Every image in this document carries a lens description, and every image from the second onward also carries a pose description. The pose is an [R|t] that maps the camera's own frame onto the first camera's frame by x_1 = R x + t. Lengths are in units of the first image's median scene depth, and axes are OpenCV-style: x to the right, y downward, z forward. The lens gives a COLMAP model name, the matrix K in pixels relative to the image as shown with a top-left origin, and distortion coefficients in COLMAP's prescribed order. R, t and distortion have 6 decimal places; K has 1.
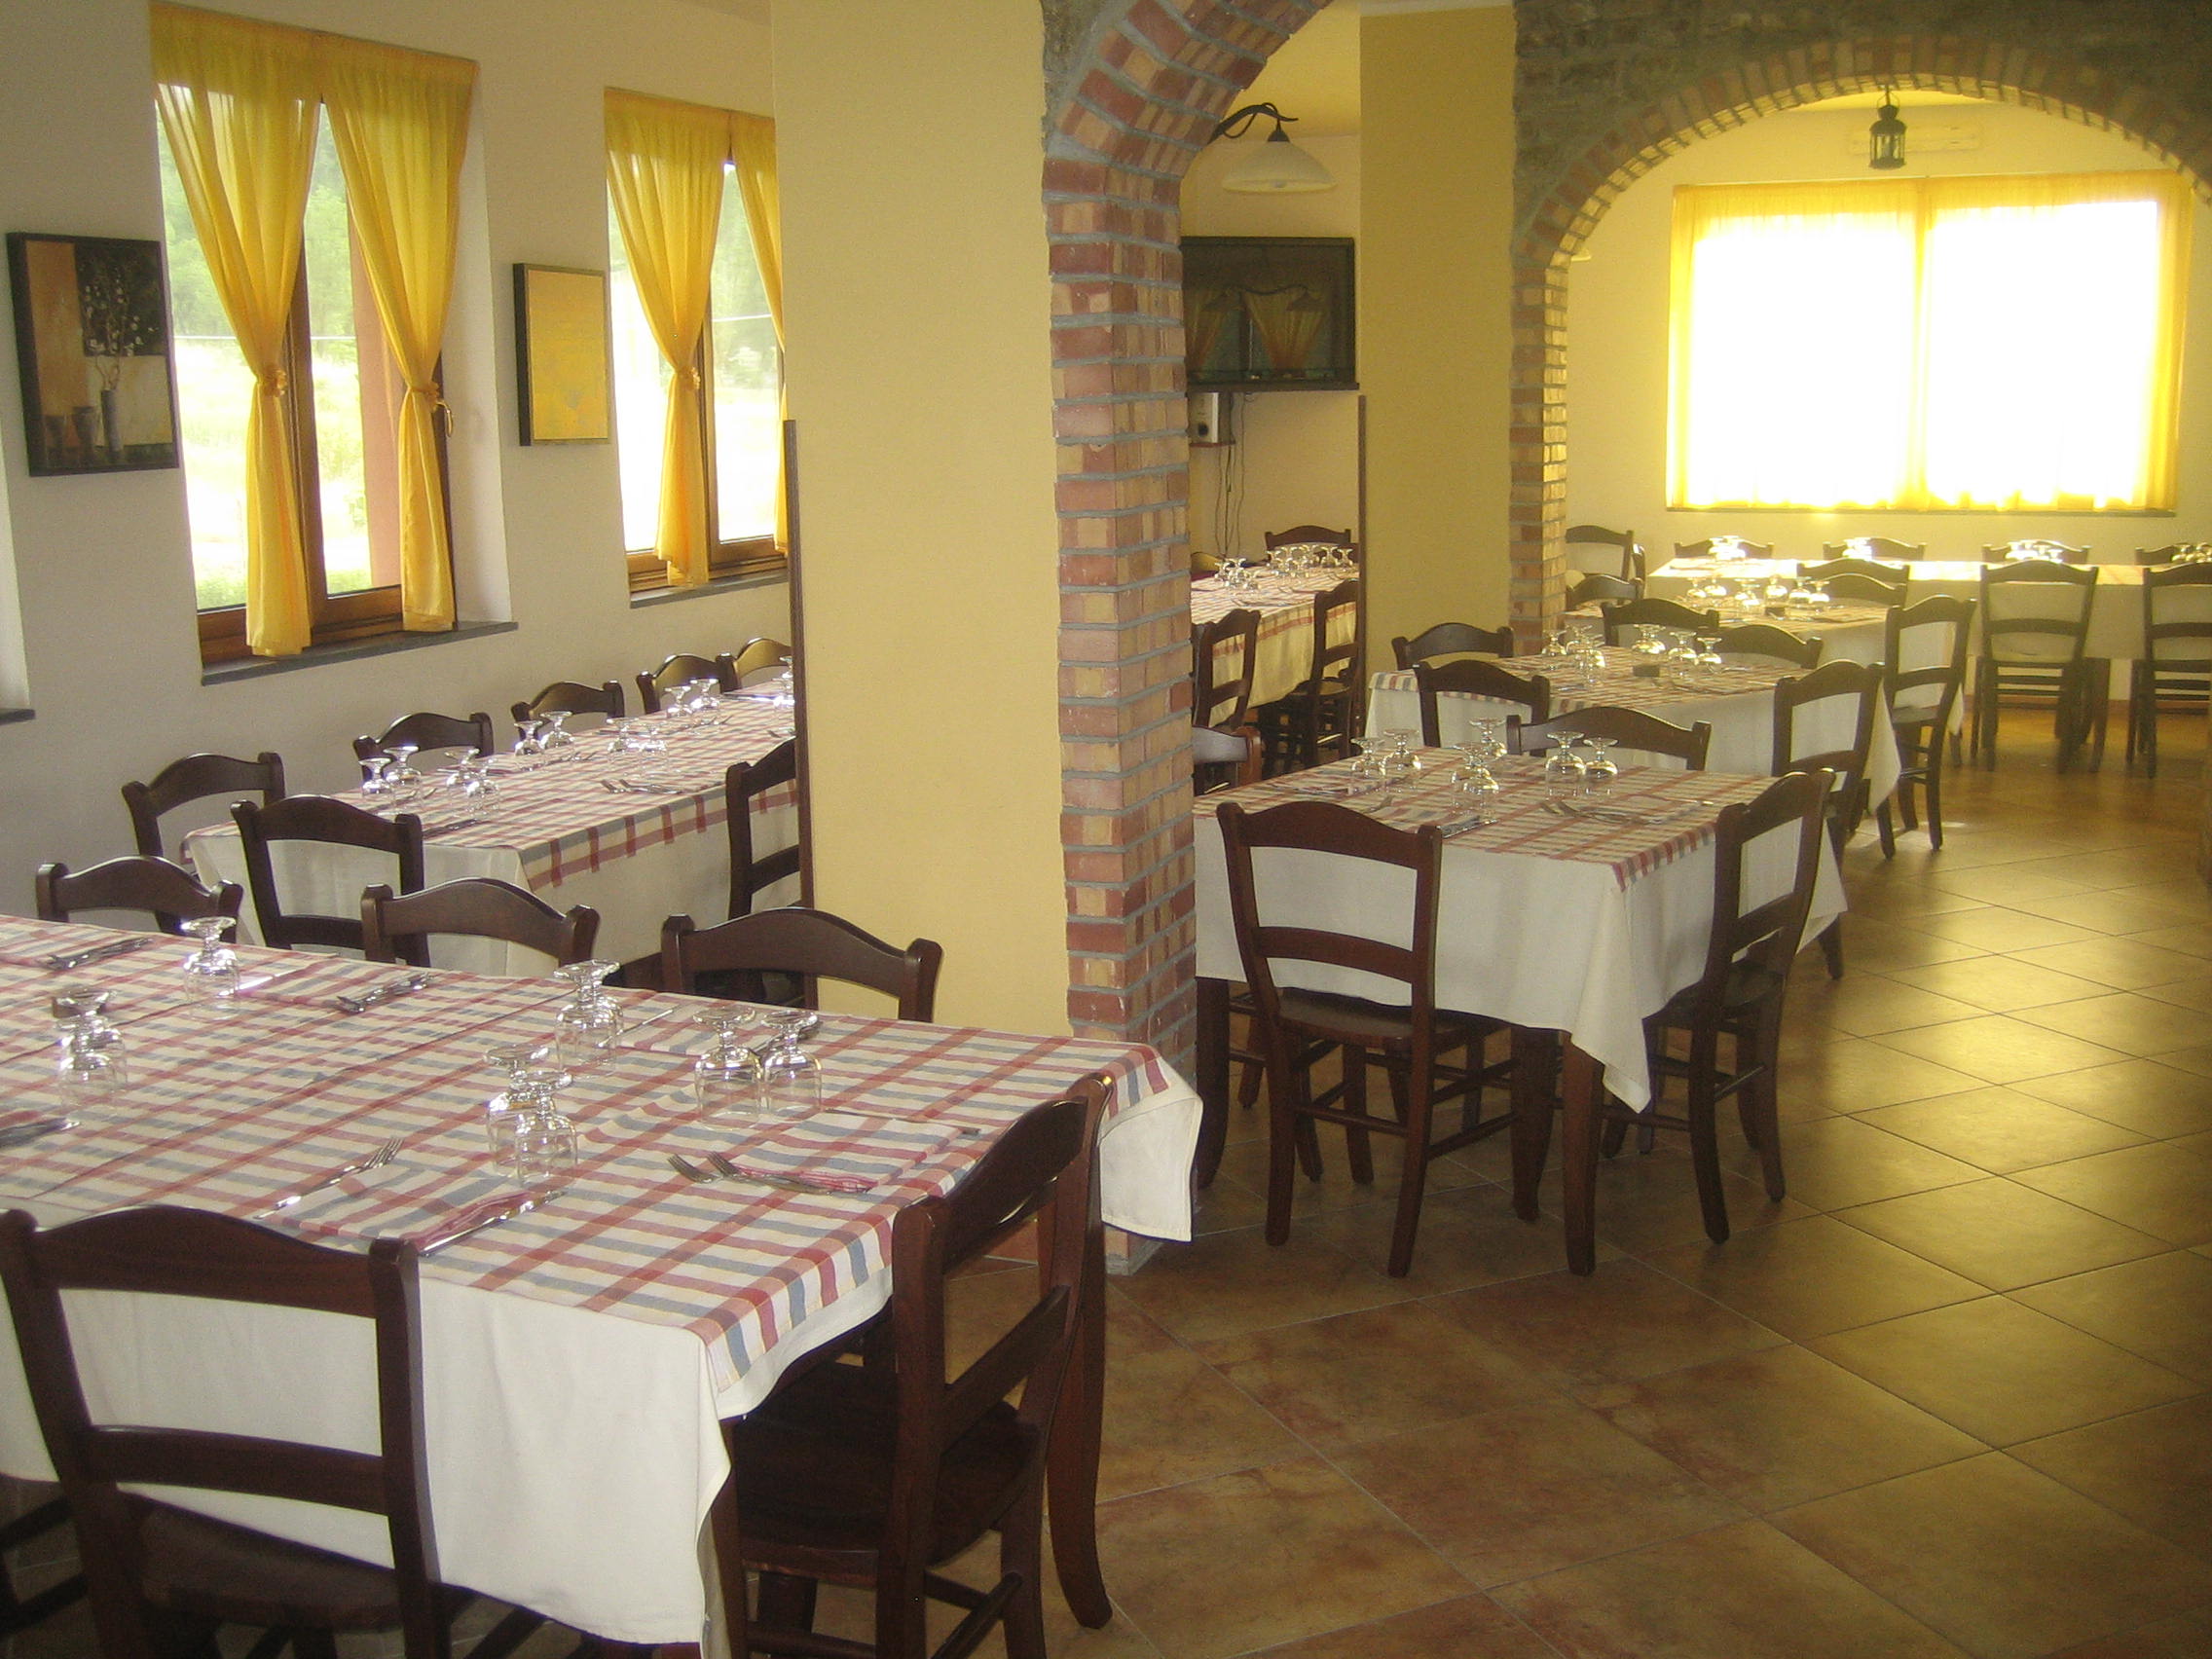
lens RADIAL K [[2317.8, 0, 1072.4], [0, 2317.8, 836.9], [0, 0, 1]] dist [-0.153462, 0.217838]
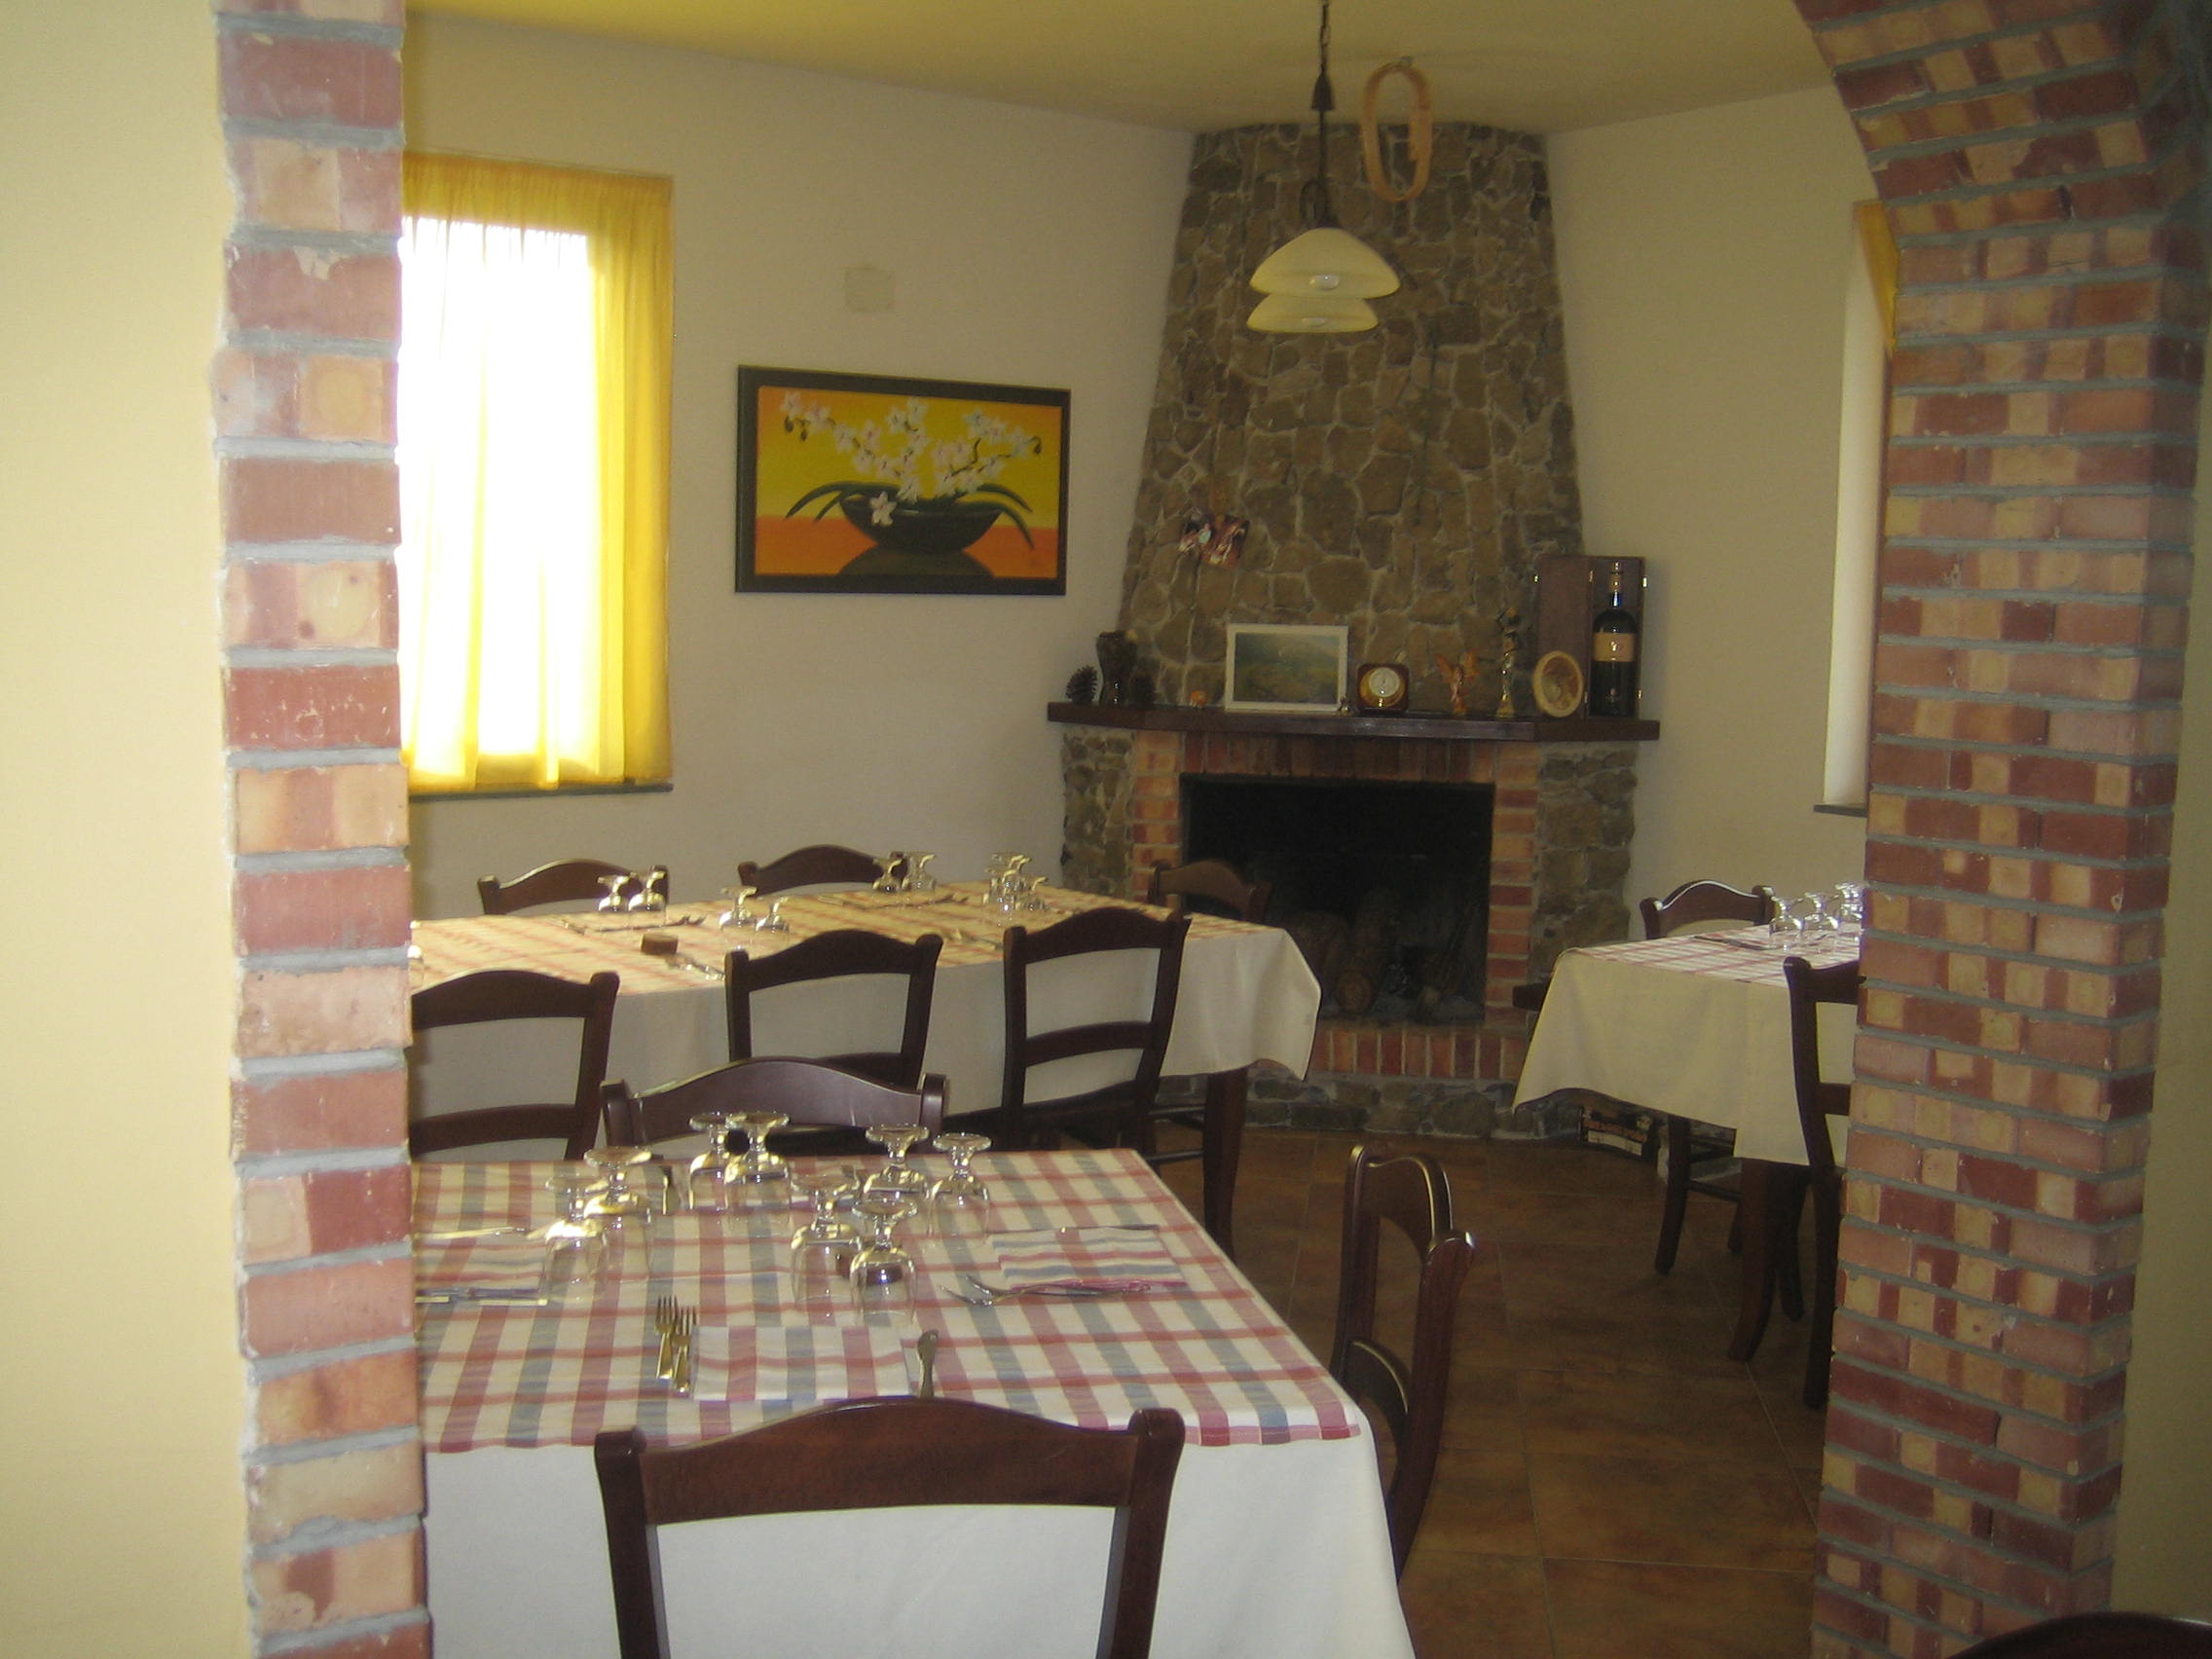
lens RADIAL K [[2317.8, 0, 1072.4], [0, 2317.8, 836.9], [0, 0, 1]] dist [-0.153462, 0.217838]
pose [[0.522261, -0.065034, 0.850302, 0.068572], [0.137263, 0.990498, -0.008551, -0.151928], [-0.841666, 0.121181, 0.526225, 0.837000]]
